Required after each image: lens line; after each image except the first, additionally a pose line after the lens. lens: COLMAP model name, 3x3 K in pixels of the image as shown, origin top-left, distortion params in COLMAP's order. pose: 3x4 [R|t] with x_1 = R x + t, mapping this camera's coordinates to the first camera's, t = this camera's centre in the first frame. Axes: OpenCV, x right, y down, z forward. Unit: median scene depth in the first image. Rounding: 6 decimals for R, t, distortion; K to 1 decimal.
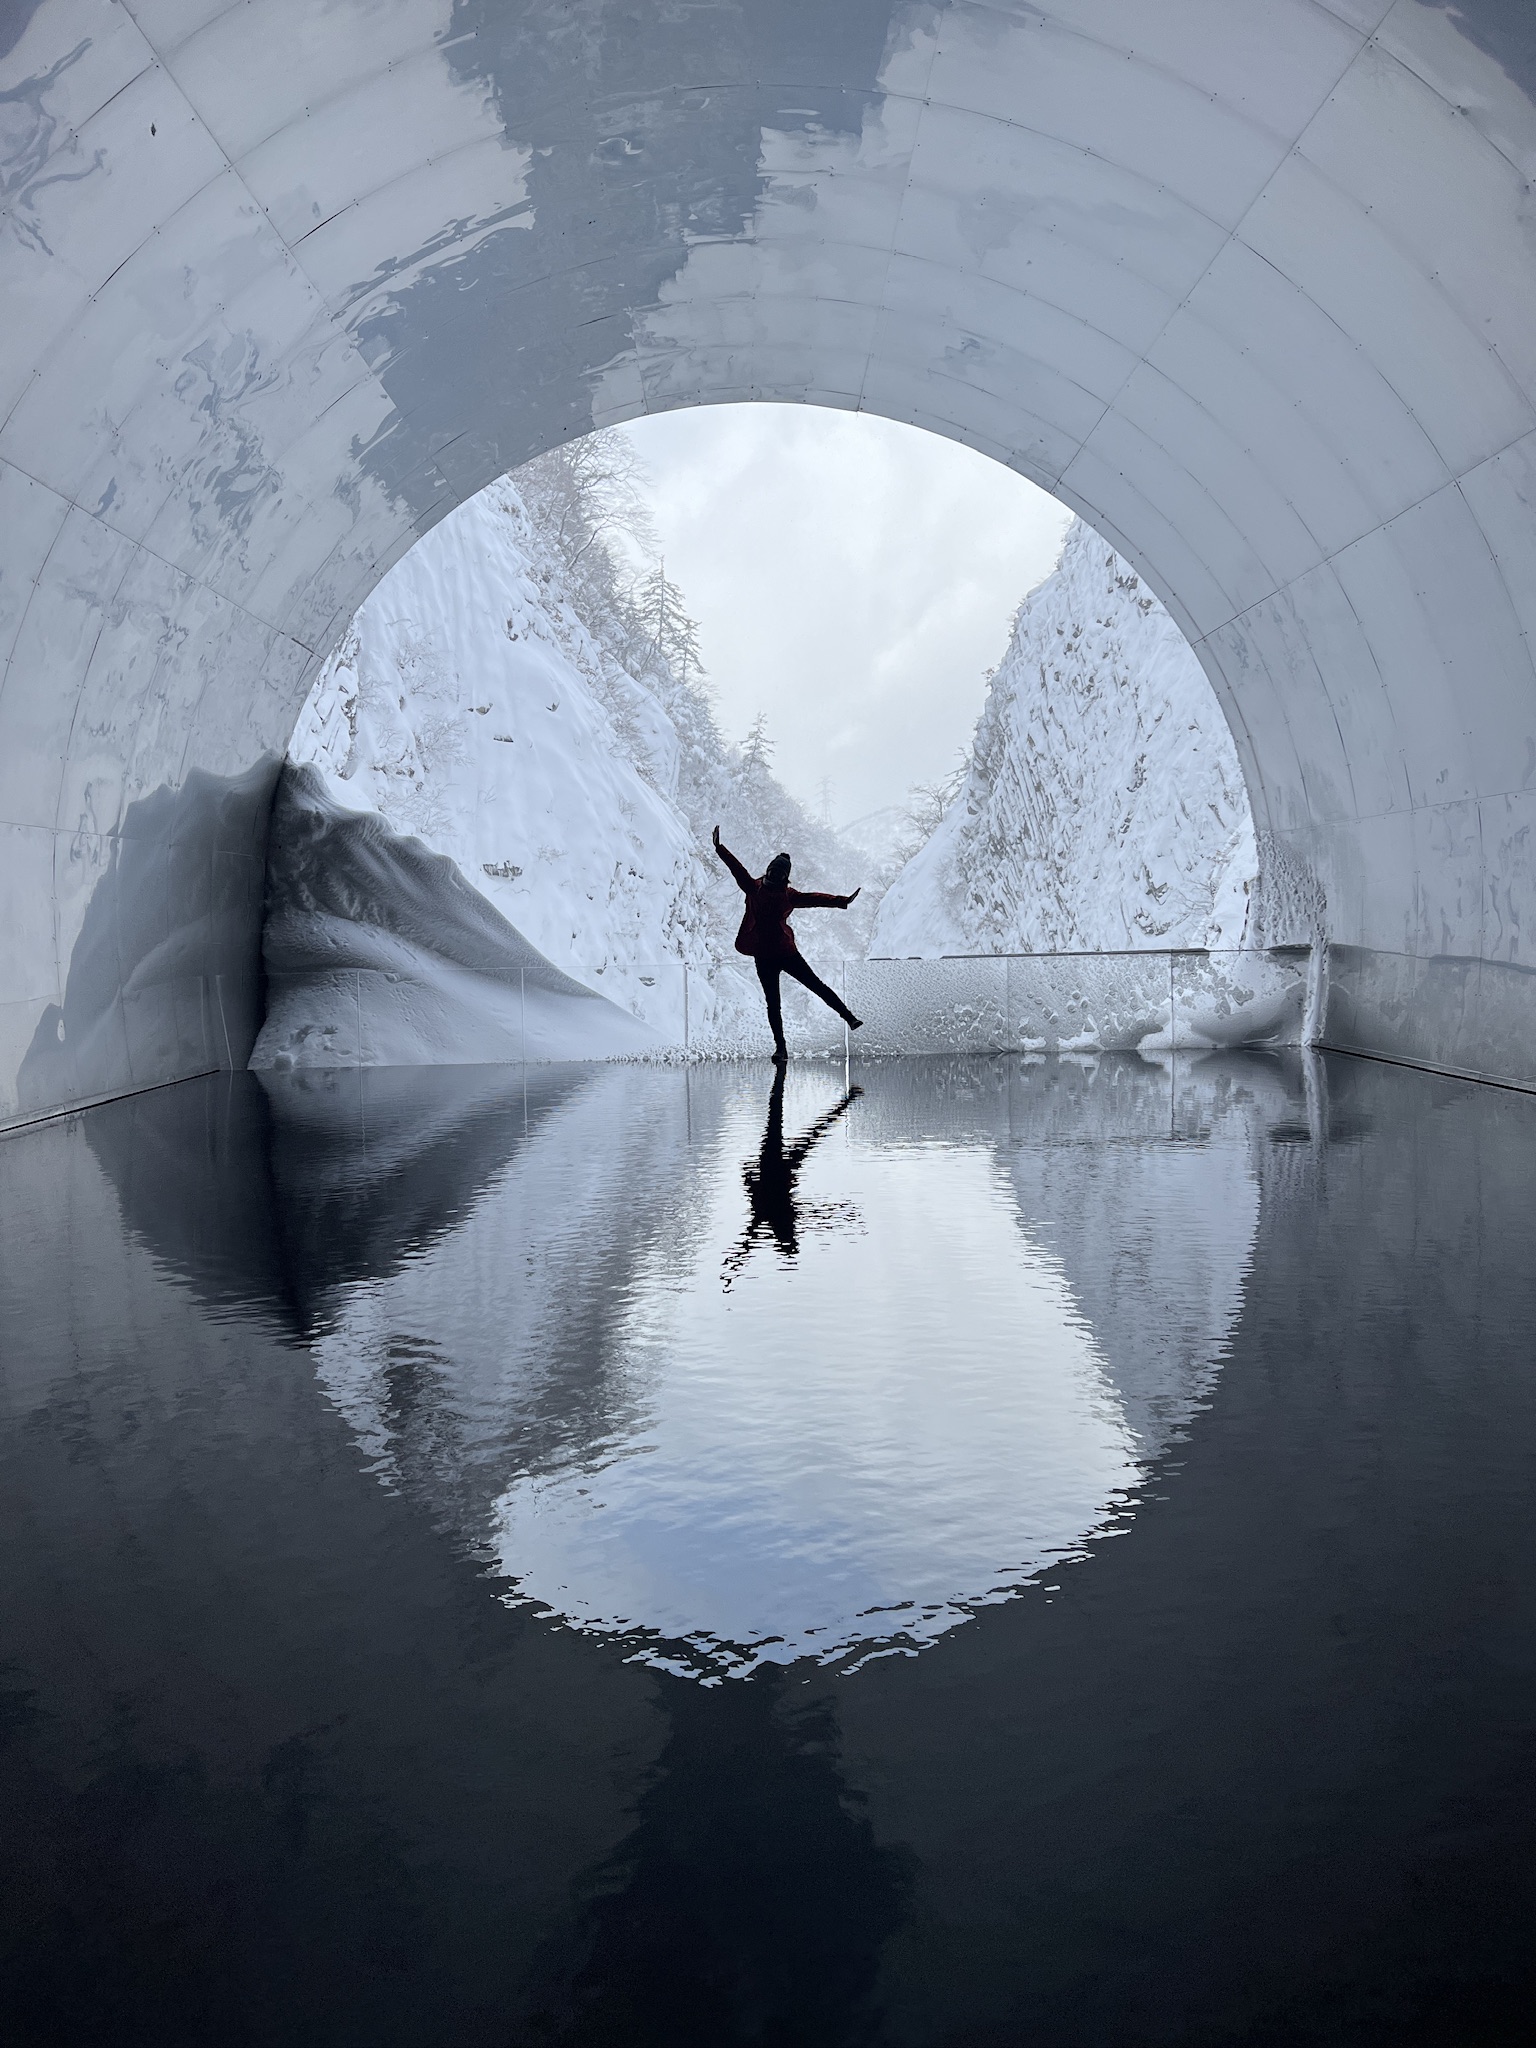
lens RADIAL K [[1548.2, 0, 751.6], [0, 1548.2, 1021.5], [0, 0, 1]] dist [0.077581, -0.096272]
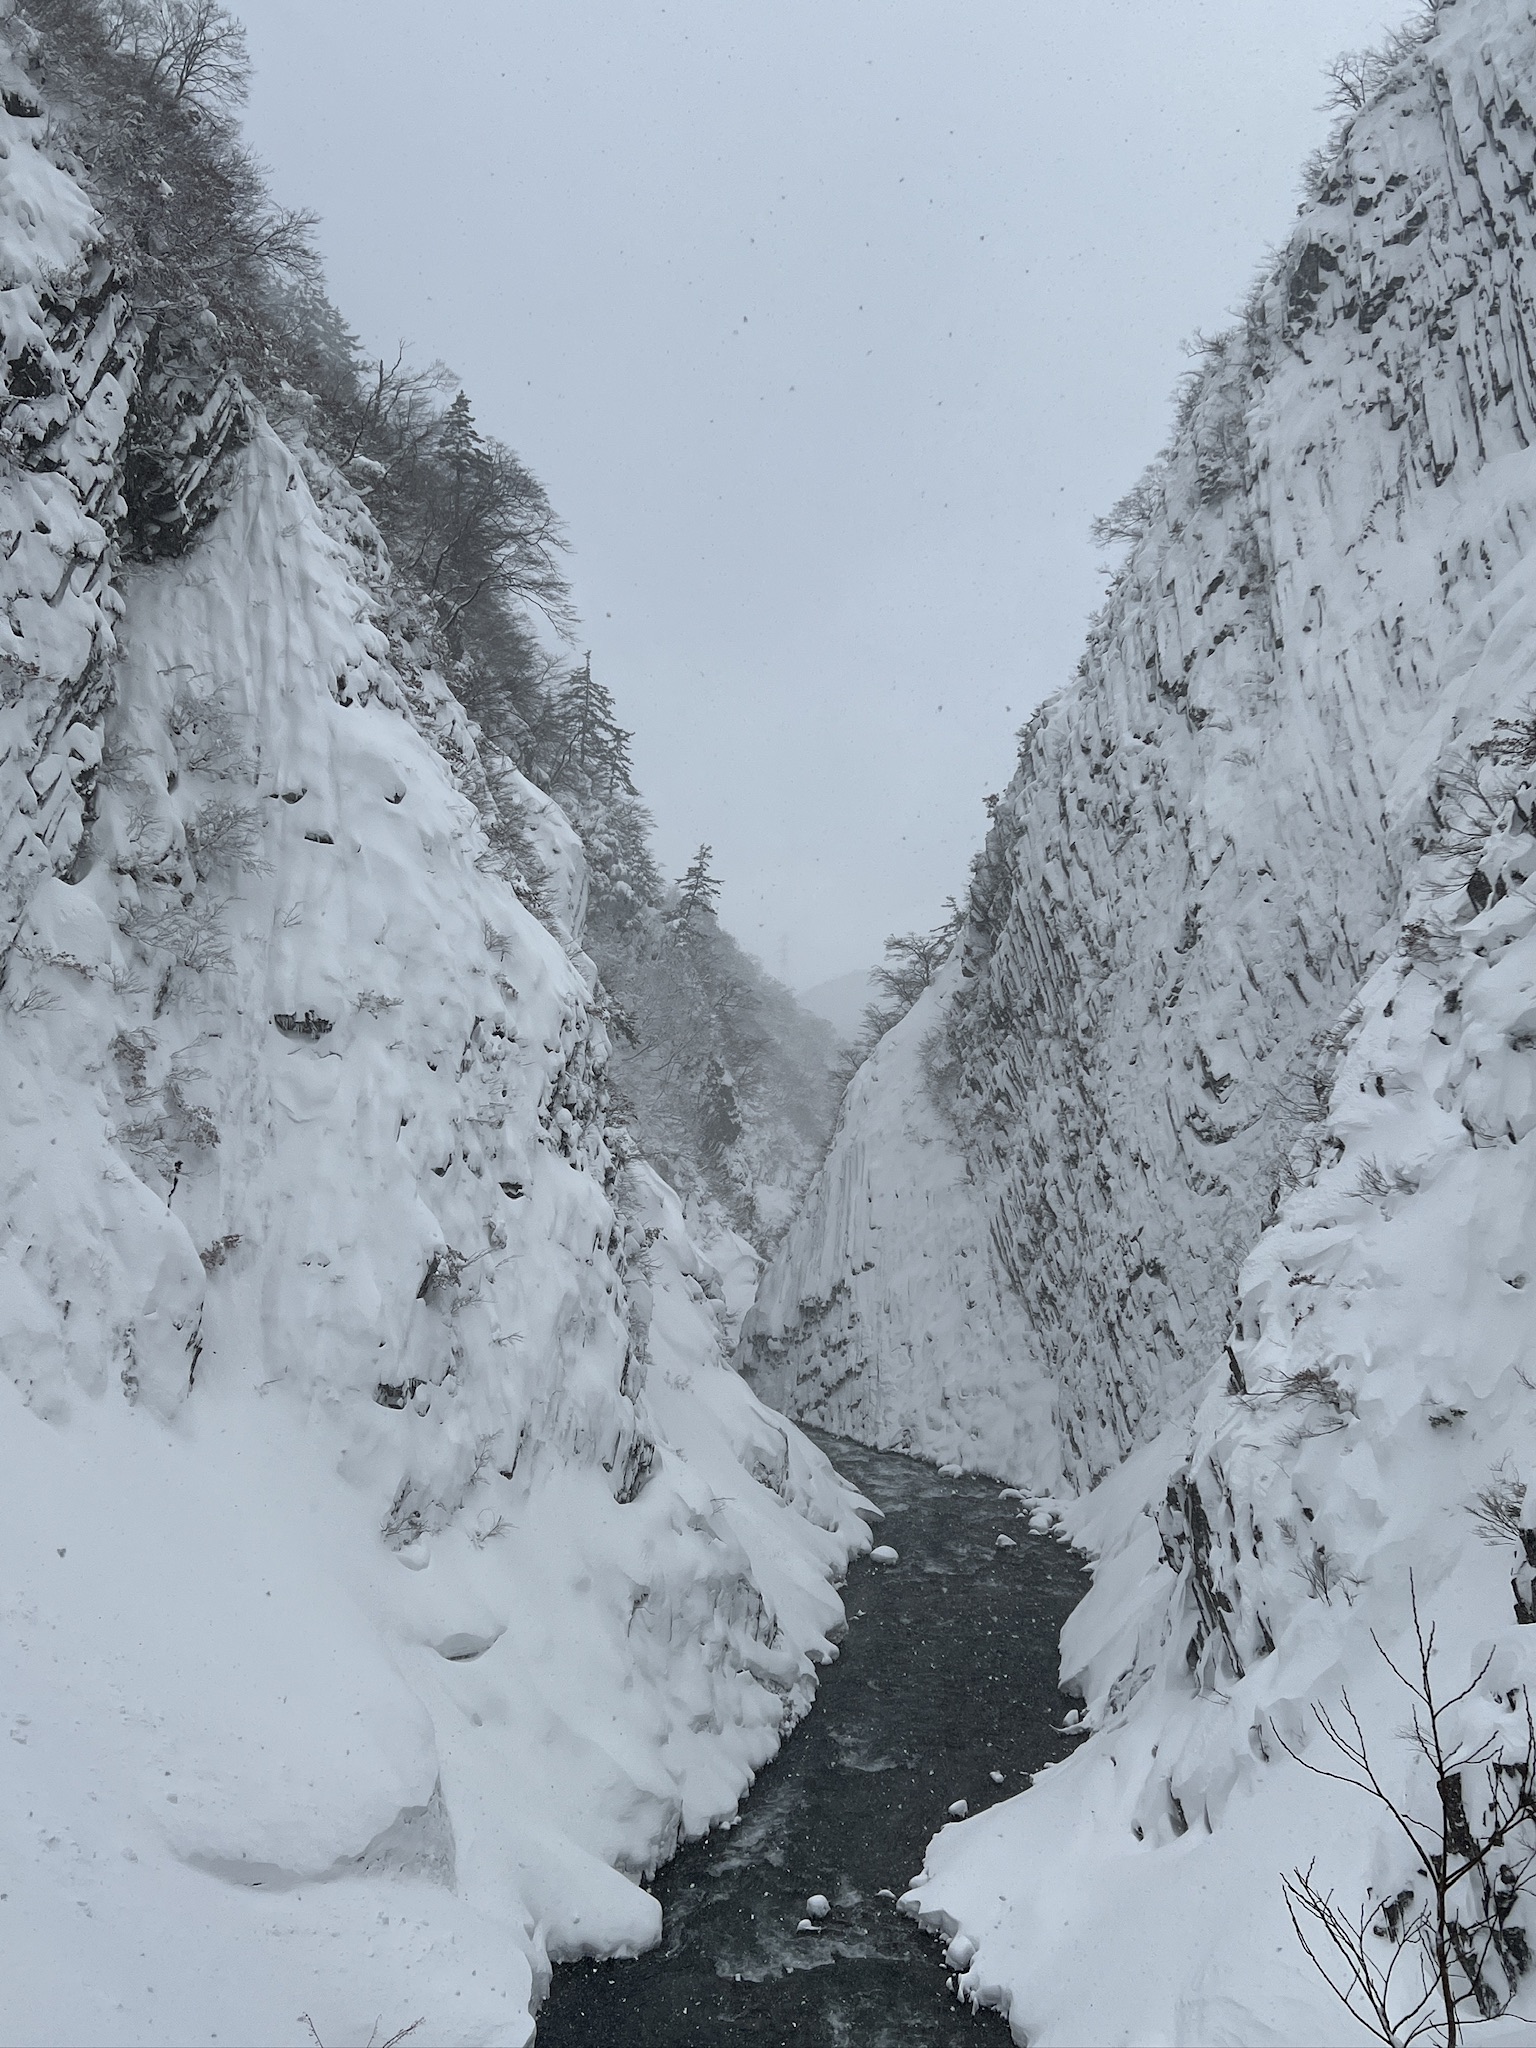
lens RADIAL K [[1818.1, 0, 674.8], [0, 1818.1, 984.5], [0, 0, 1]] dist [0.091935, -0.000443]
pose [[0.999401, 0.032141, -0.012858, 0.013028], [-0.033518, 0.991294, -0.127327, -0.016333], [0.008653, 0.127682, 0.991777, 0.187321]]
